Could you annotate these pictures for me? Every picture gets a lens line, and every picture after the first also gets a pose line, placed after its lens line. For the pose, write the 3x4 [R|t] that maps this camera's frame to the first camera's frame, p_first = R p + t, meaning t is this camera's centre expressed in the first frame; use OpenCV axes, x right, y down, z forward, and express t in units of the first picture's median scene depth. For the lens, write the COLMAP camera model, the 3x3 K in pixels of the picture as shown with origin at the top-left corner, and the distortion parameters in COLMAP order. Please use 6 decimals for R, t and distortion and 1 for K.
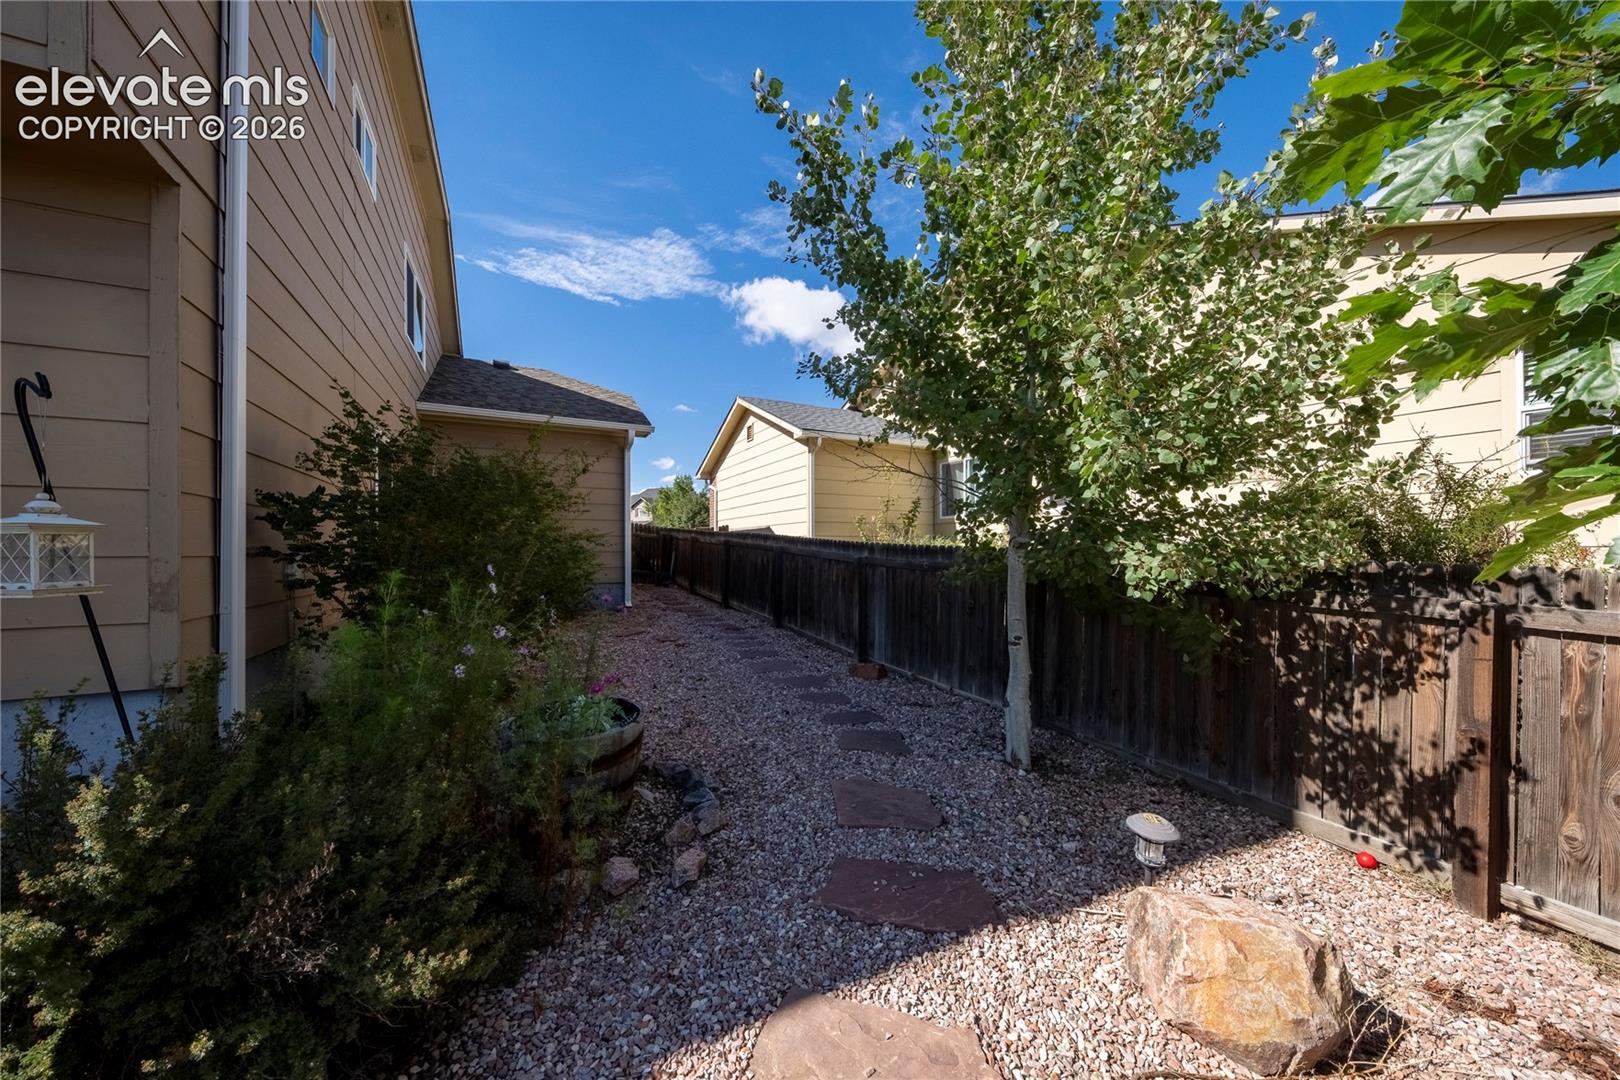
lens RADIAL K [[566.2, 0, 810.0], [0, 566.2, 540.0], [0, 0, 1]] dist [-0.000105, -0.000017]
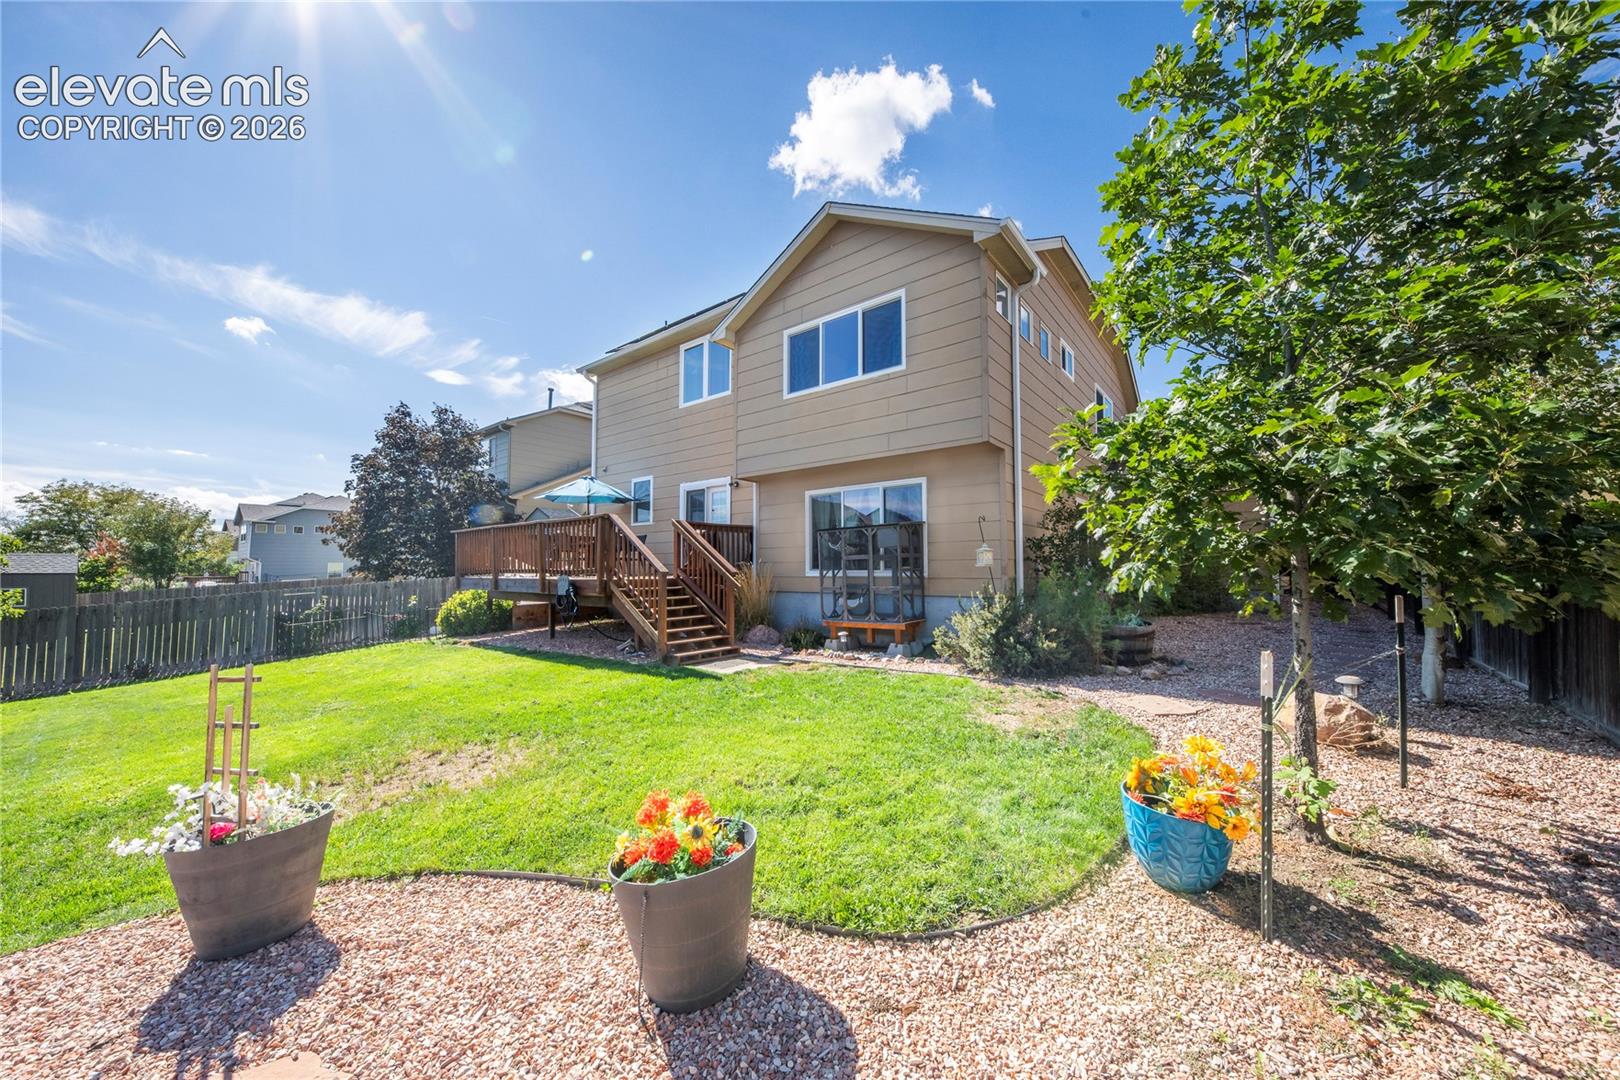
lens RADIAL K [[566.2, 0, 810.0], [0, 566.2, 540.0], [0, 0, 1]] dist [-0.000105, -0.000017]
pose [[0.393107, -0.046795, -0.918301, 1.162796], [0.004930, 0.998797, -0.048787, 0.059167], [0.919480, 0.014651, 0.392864, -1.072303]]
